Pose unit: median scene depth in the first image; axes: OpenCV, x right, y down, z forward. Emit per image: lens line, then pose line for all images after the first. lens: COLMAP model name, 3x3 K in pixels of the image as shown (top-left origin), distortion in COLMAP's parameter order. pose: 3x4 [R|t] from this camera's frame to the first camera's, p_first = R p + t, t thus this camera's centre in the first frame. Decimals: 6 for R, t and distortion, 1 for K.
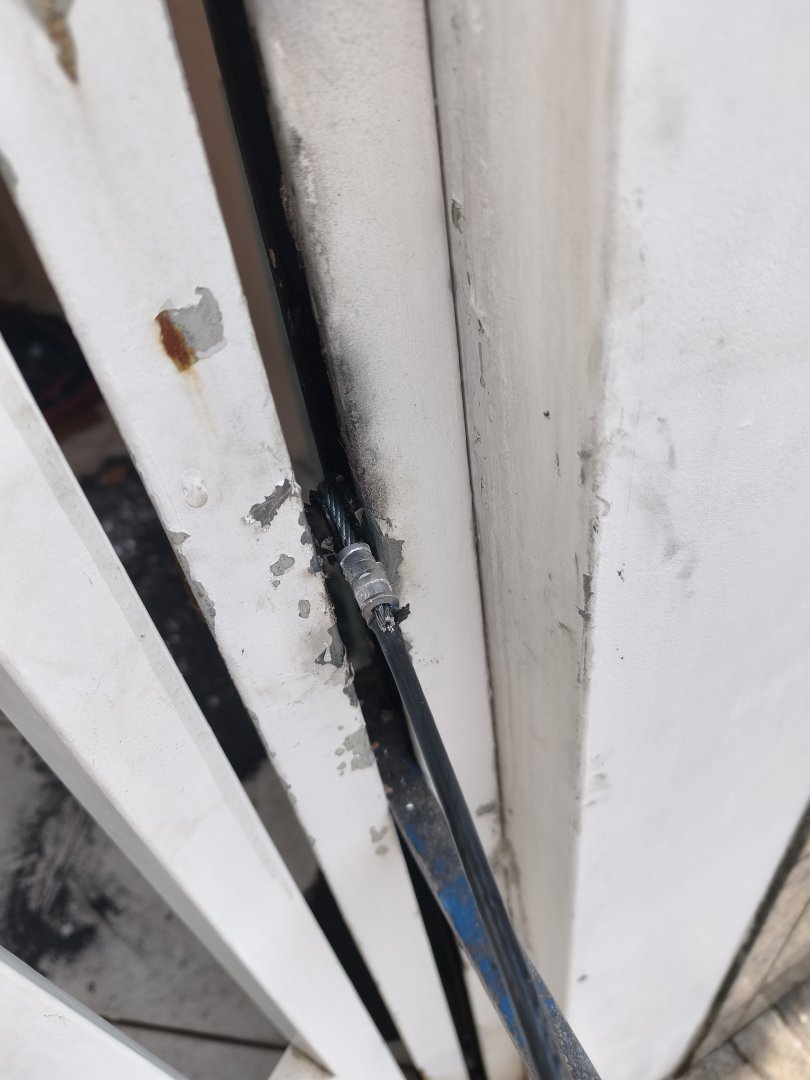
lens RADIAL K [[755.6, 0, 389.2], [0, 755.6, 539.9], [0, 0, 1]] dist [-0.043480, 0.007477]
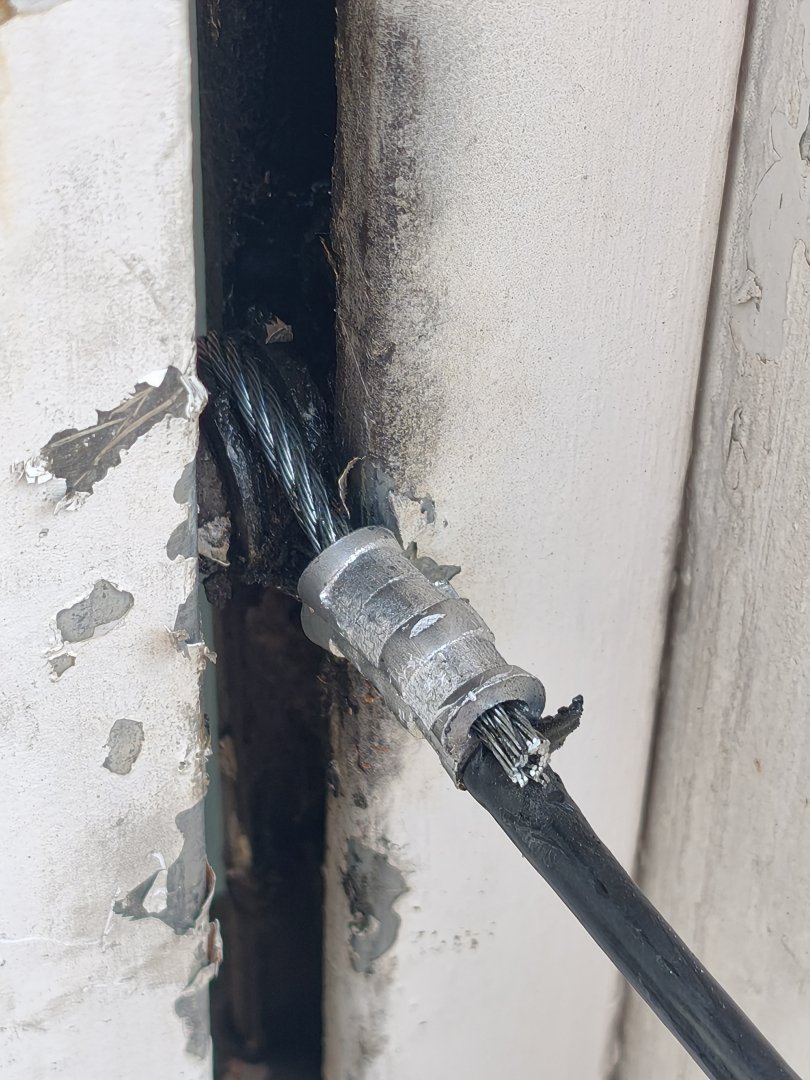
lens RADIAL K [[3072.4, 0, 405.0], [0, 3072.4, 540.0], [0, 0, 1]] dist [-0.078830, 0.118073]
pose [[0.985076, 0.137130, 0.104023, -0.160952], [-0.143877, 0.987753, 0.060367, -0.098403], [-0.094471, -0.074433, 0.992741, -0.303590]]
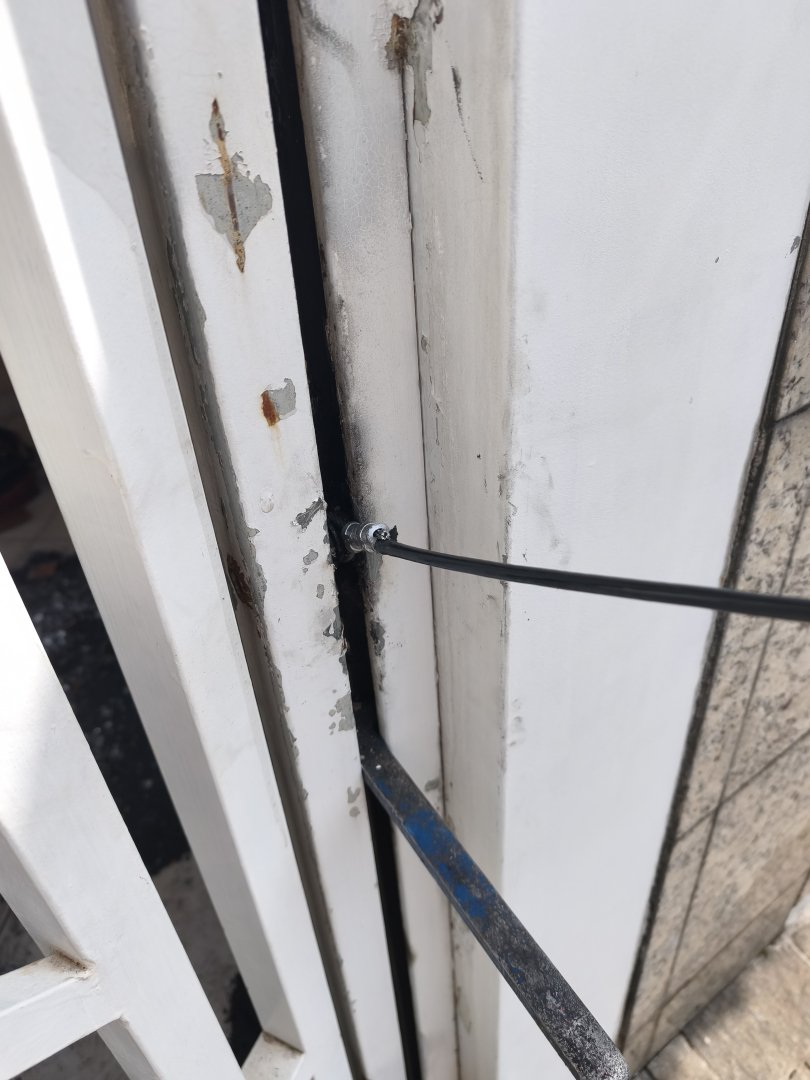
lens RADIAL K [[755.6, 0, 389.2], [0, 755.6, 539.9], [0, 0, 1]] dist [-0.043480, 0.007477]
pose [[0.992743, 0.000665, 0.120253, -0.178270], [0.016833, 0.989371, -0.144439, 0.237015], [-0.119071, 0.145415, 0.982180, -0.567244]]
